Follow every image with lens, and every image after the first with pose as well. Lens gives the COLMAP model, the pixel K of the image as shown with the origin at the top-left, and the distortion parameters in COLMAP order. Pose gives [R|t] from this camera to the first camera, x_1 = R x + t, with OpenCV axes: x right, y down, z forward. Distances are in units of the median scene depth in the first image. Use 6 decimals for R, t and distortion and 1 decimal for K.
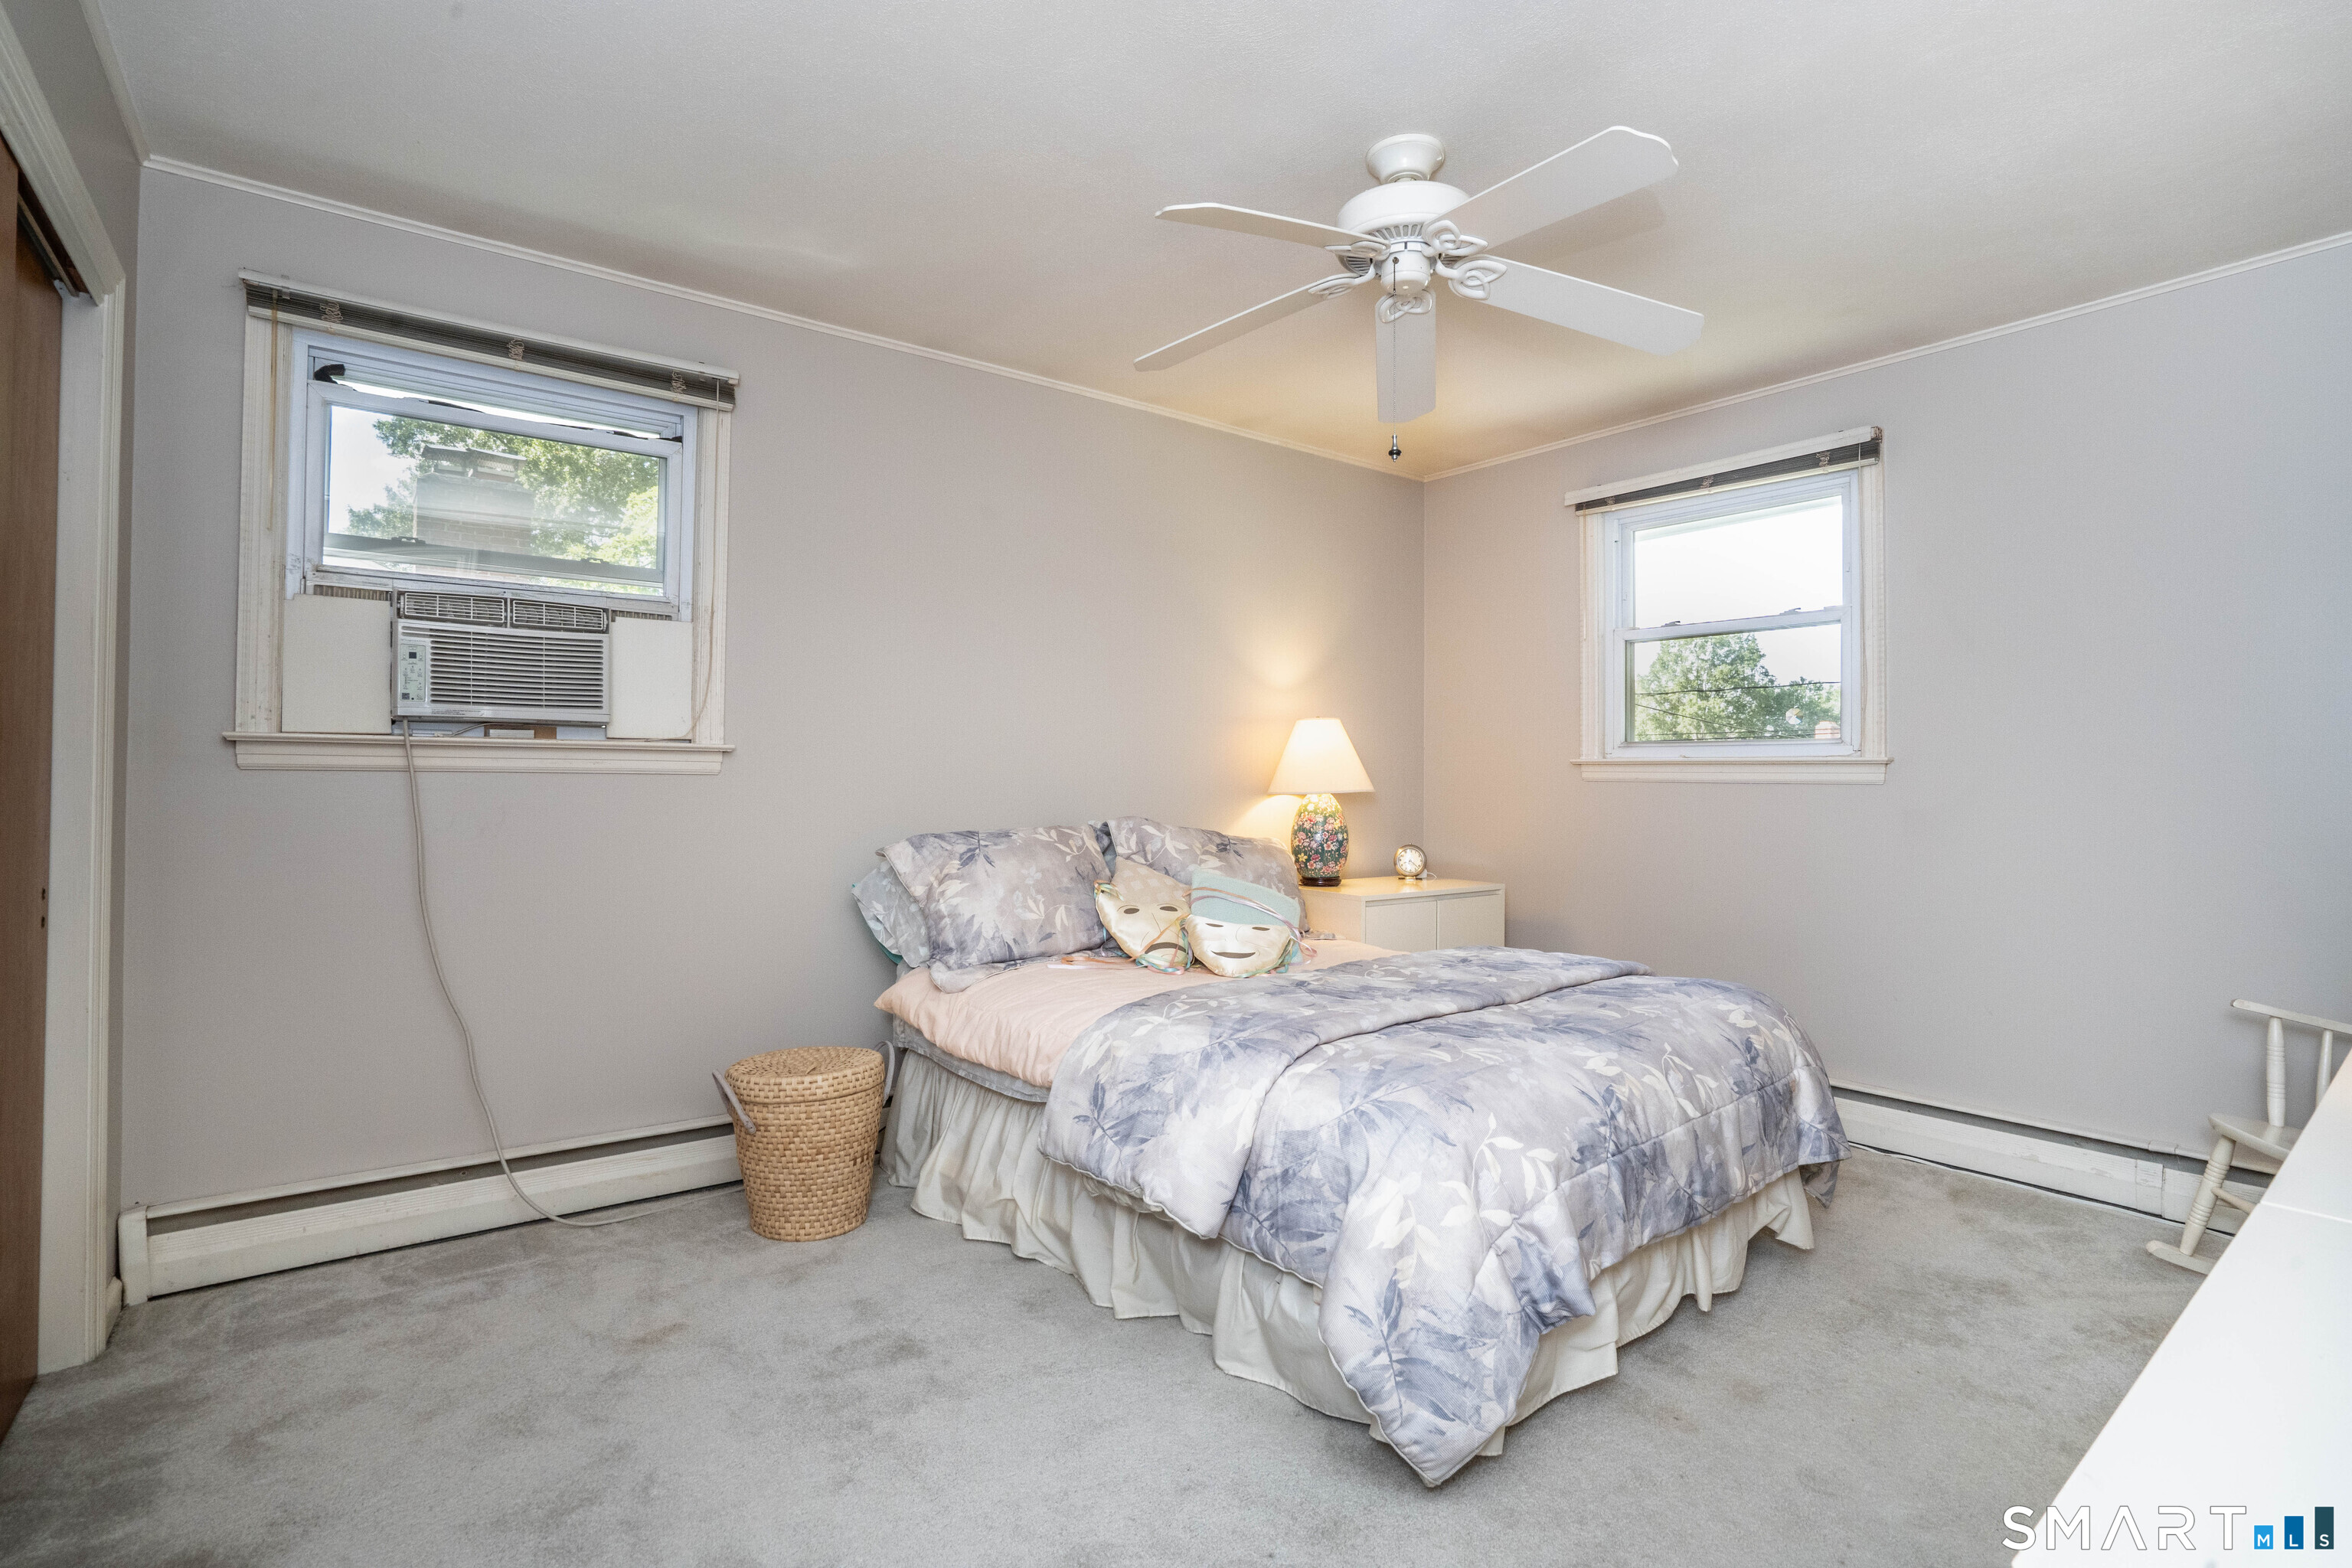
lens RADIAL K [[1108.2, 0, 1184.2], [0, 1108.2, 774.0], [0, 0, 1]] dist [-0.039415, 0.006797]
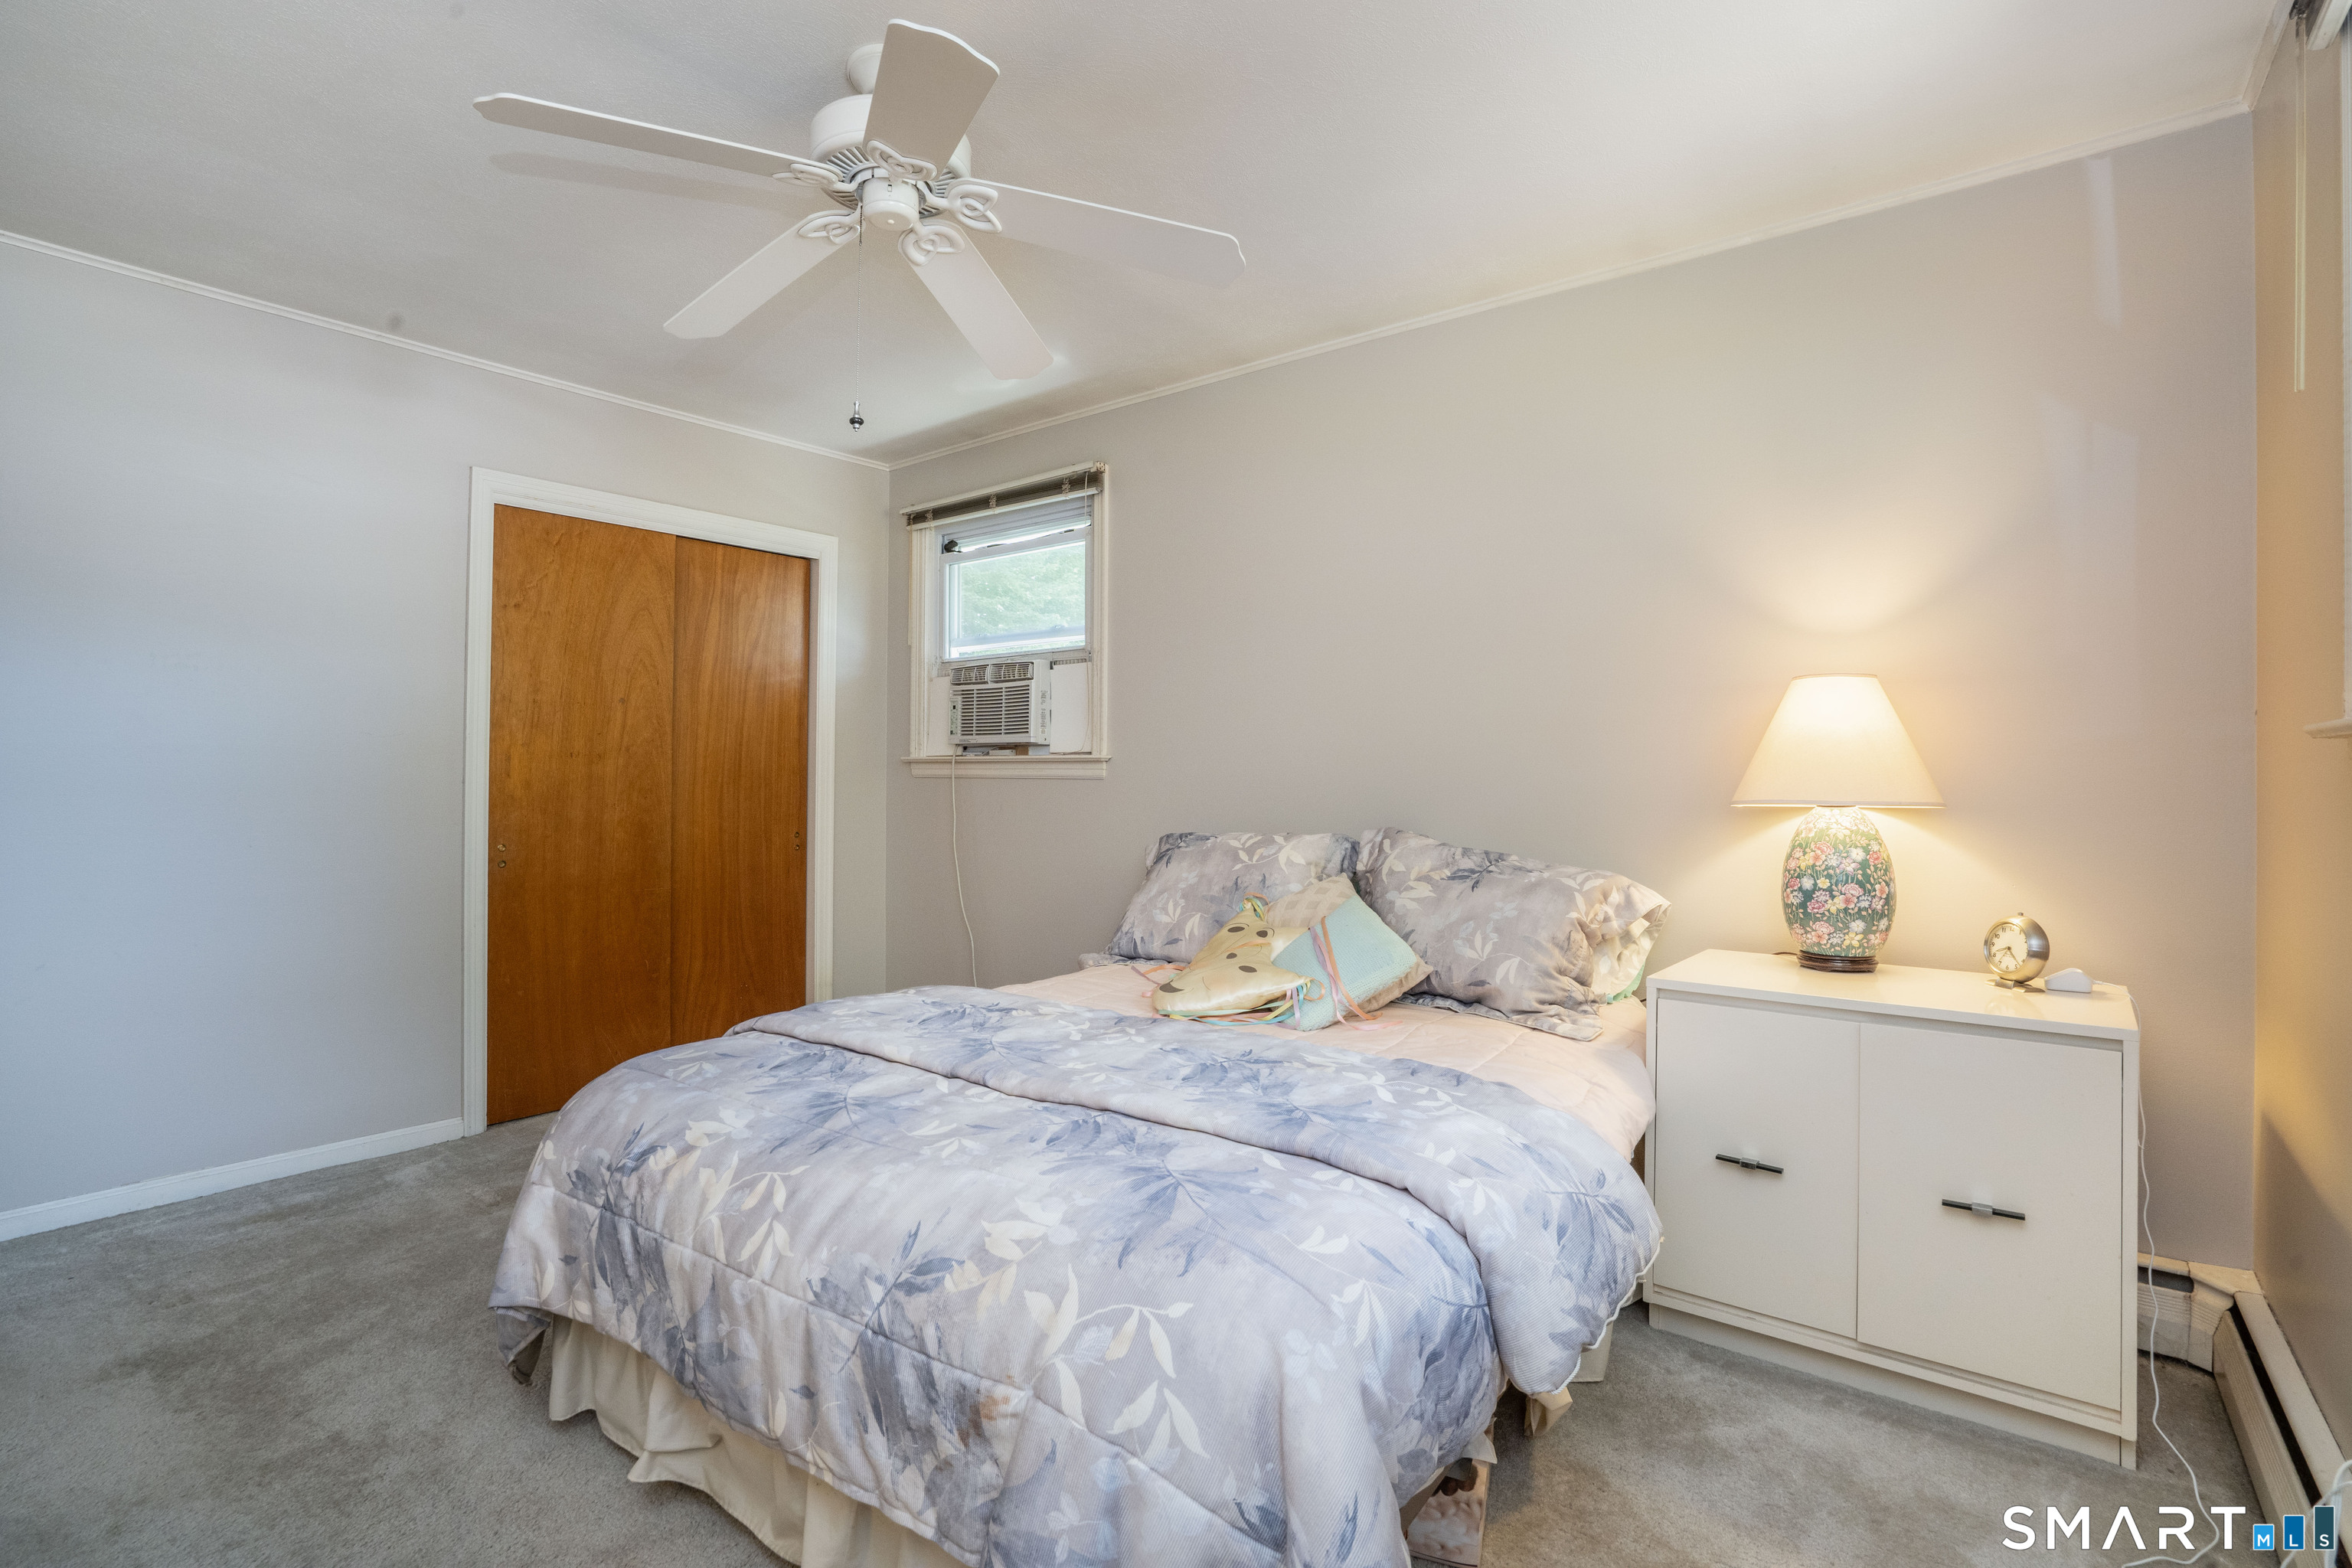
lens RADIAL K [[1108.2, 0, 1178.7], [0, 1108.2, 783.2], [0, 0, 1]] dist [-0.039415, 0.006797]
pose [[0.254891, 0.001001, -0.966969, 0.883965], [0.004745, 0.999986, 0.002286, 0.002821], [0.966958, -0.005172, 0.254882, 0.793373]]
